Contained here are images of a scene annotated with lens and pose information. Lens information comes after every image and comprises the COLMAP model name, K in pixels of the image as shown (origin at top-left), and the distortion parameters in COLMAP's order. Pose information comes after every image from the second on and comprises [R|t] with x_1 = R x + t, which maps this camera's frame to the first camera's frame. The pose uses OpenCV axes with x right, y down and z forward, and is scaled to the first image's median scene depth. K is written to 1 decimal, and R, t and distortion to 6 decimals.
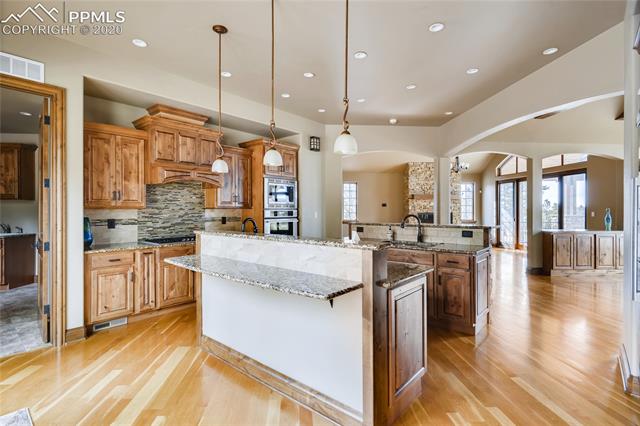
lens RADIAL K [[310.6, 0, 318.0], [0, 310.6, 211.1], [0, 0, 1]] dist [0.001667, -0.000016]
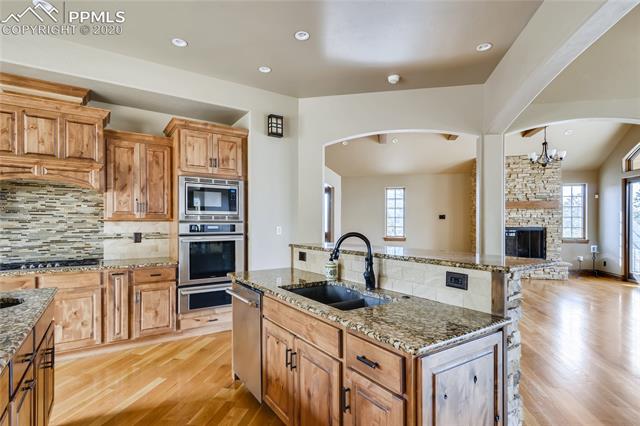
lens RADIAL K [[322.2, 0, 319.6], [0, 322.2, 224.6], [0, 0, 1]] dist [0.002417, 0.000482]
pose [[0.963803, 0.001632, -0.266611, 0.366814], [-0.001659, 0.999999, 0.000126, -0.001332], [0.266611, 0.000321, 0.963804, 0.466193]]
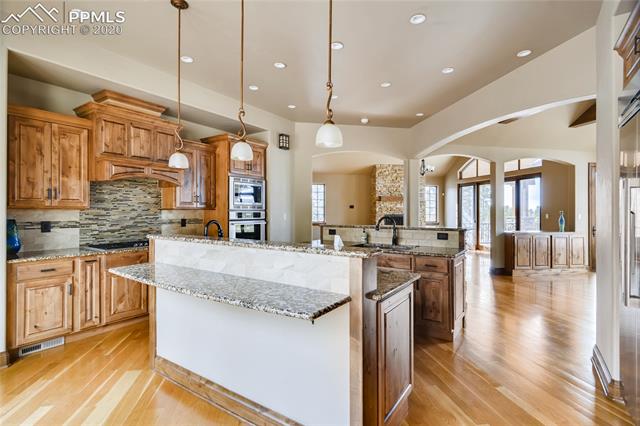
lens RADIAL K [[310.6, 0, 318.0], [0, 310.6, 211.1], [0, 0, 1]] dist [0.001667, -0.000016]
pose [[0.993602, 0.003009, 0.112895, -0.017794], [-0.002396, 0.999982, -0.005570, 0.000399], [-0.112909, 0.005263, 0.993591, 0.063177]]
